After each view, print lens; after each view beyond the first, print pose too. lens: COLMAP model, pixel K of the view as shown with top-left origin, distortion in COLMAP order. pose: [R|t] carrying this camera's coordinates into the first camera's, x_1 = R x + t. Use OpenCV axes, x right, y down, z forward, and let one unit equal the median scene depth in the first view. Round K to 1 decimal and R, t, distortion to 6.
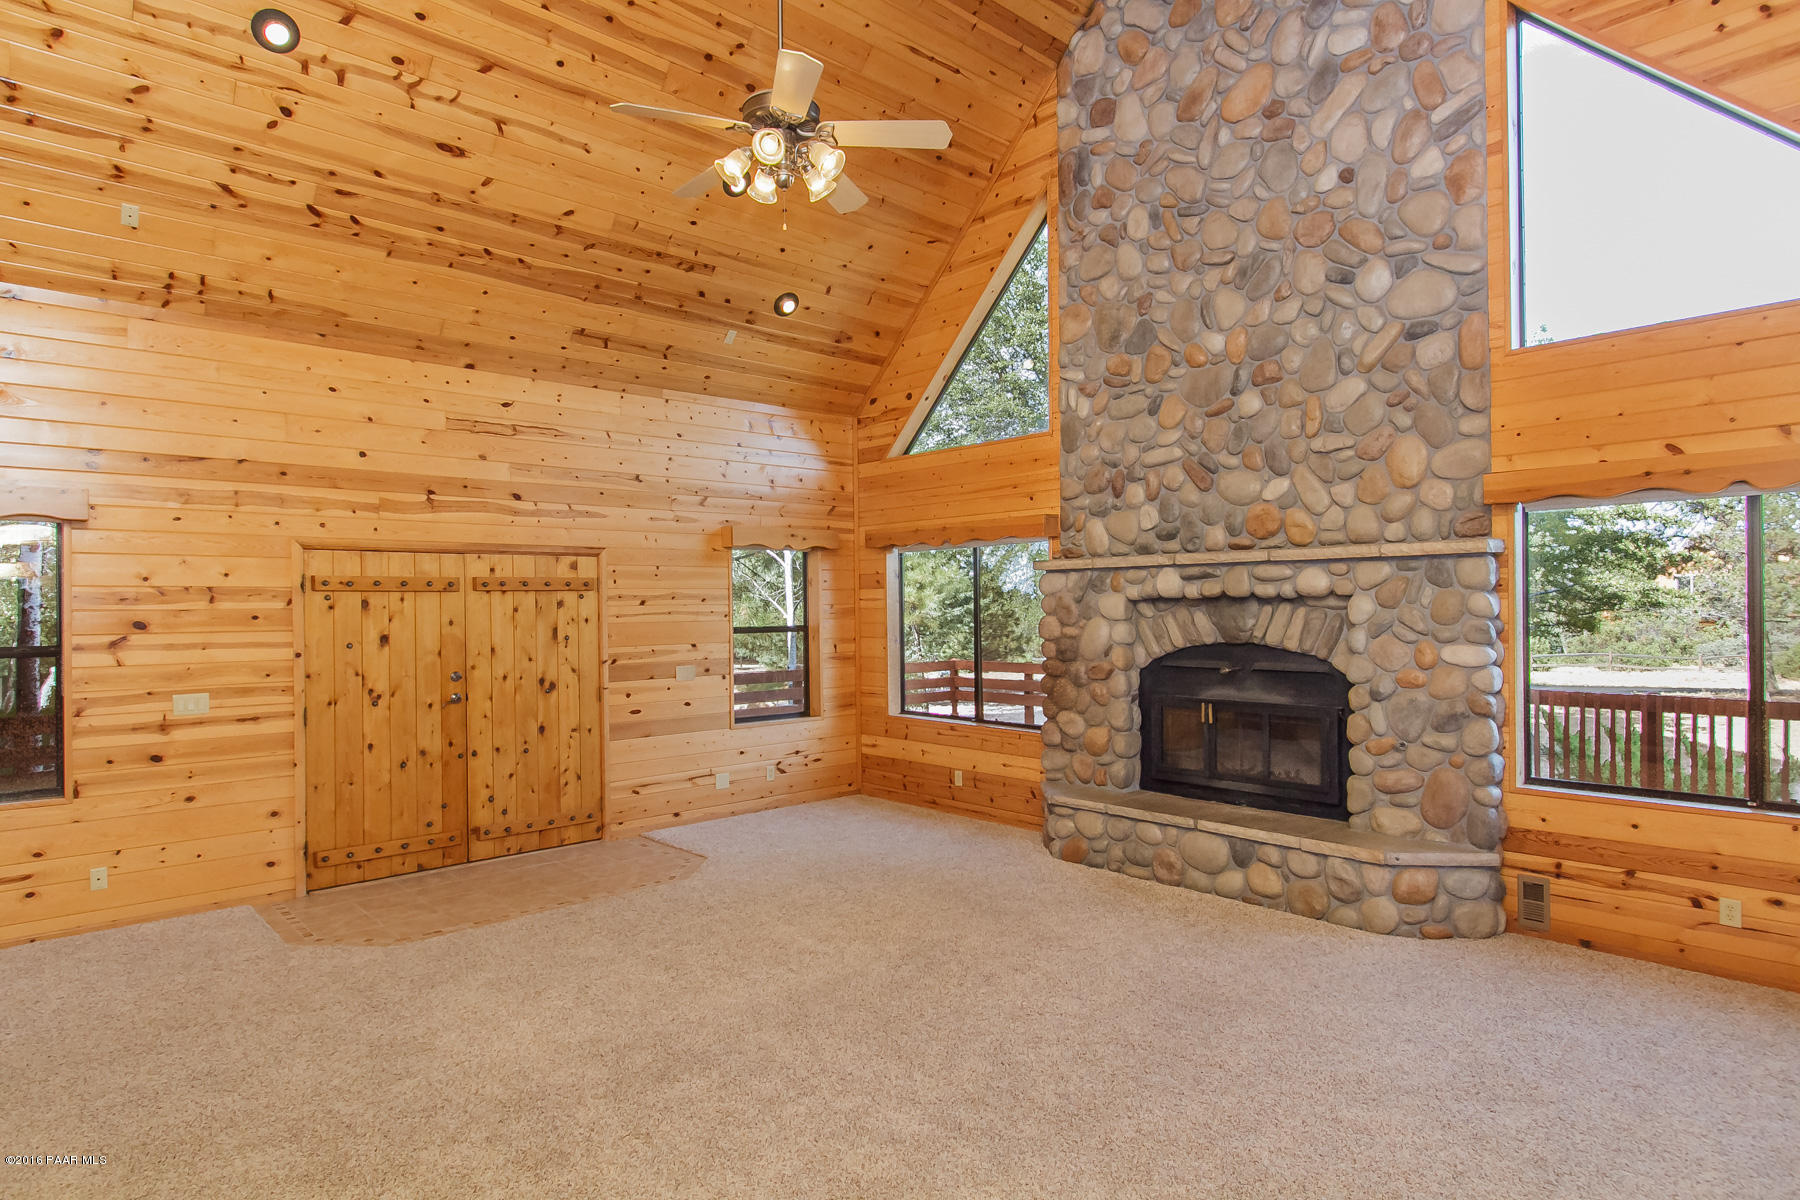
lens RADIAL K [[977.5, 0, 898.5], [0, 977.5, 604.4], [0, 0, 1]] dist [0.005785, -0.001882]
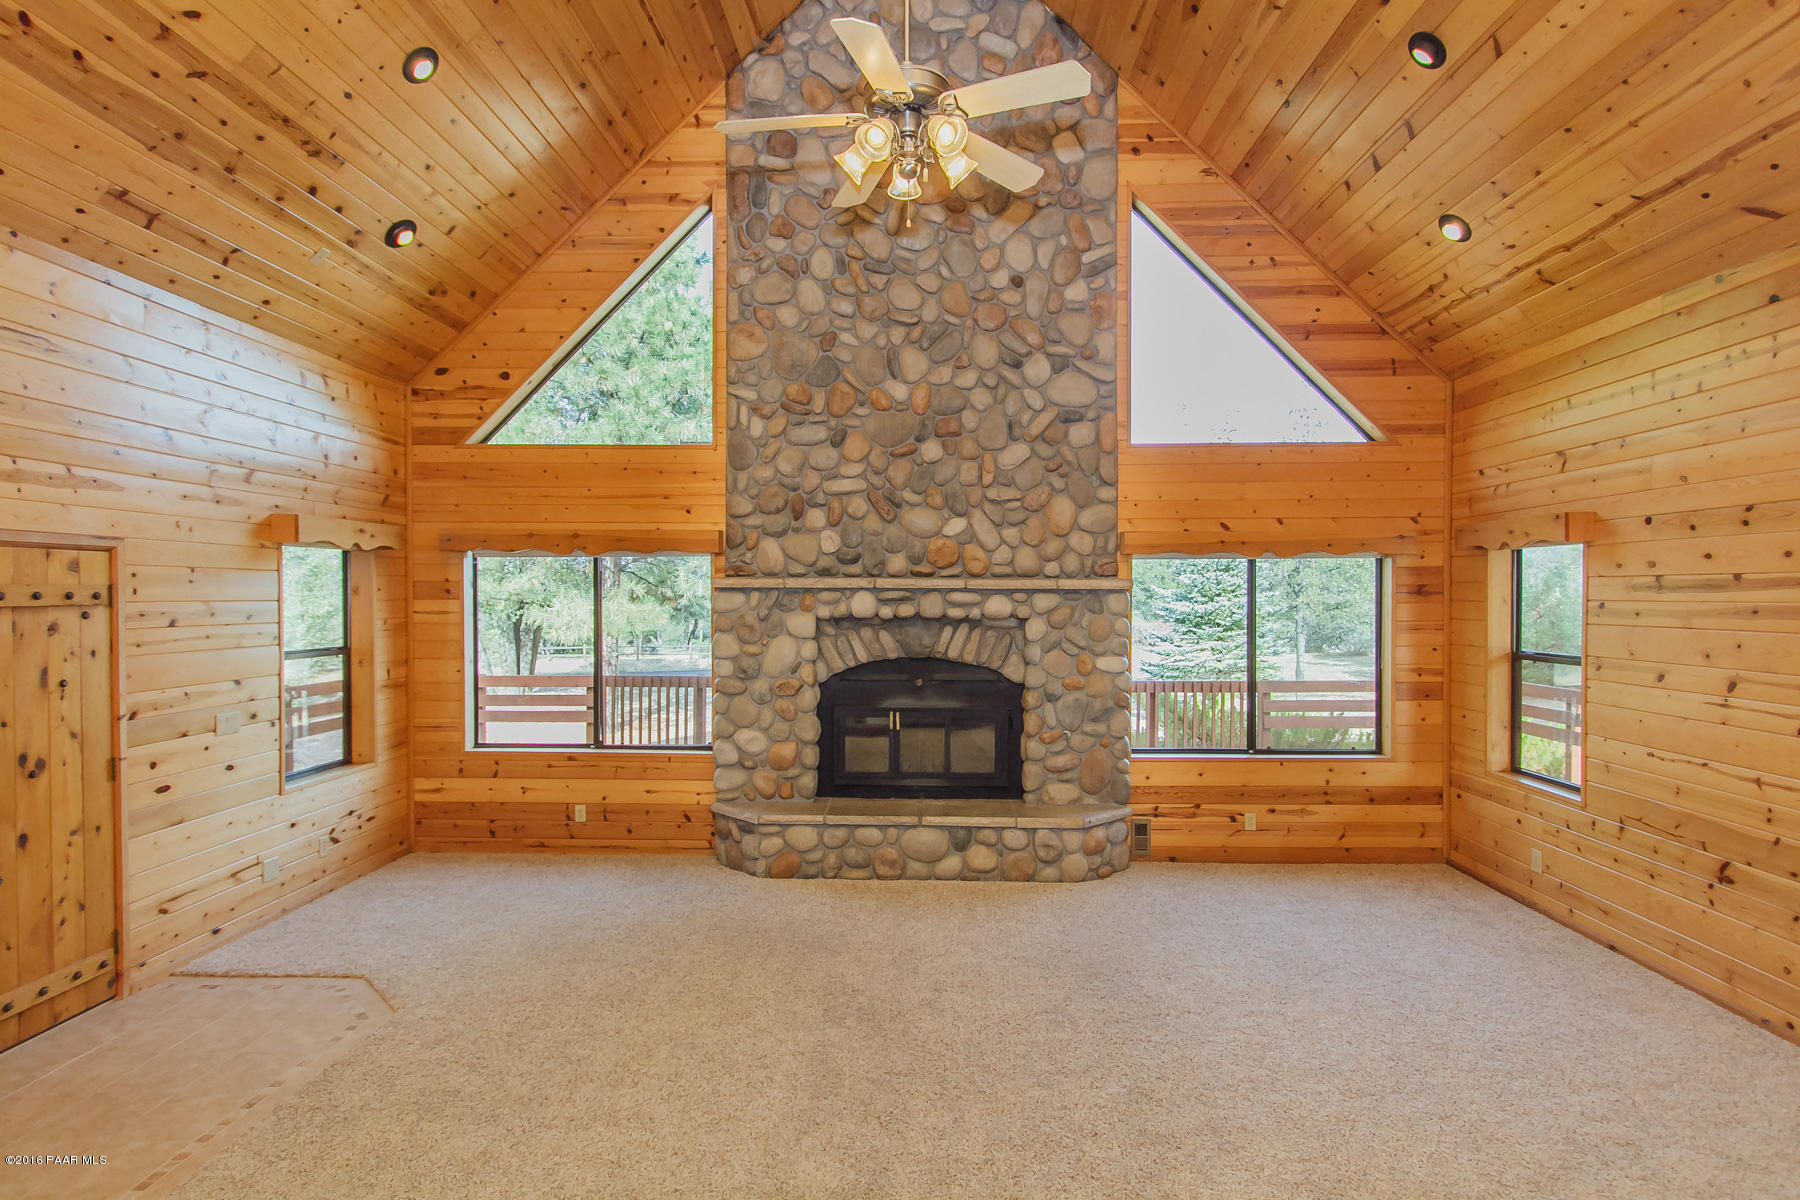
lens RADIAL K [[928.1, 0, 896.7], [0, 928.1, 602.8], [0, 0, 1]] dist [0.004697, -0.001321]
pose [[0.700782, 0.006303, 0.713347, -0.408795], [-0.010363, 0.999945, 0.001346, -0.023877], [-0.713300, -0.008336, 0.700809, 0.231527]]
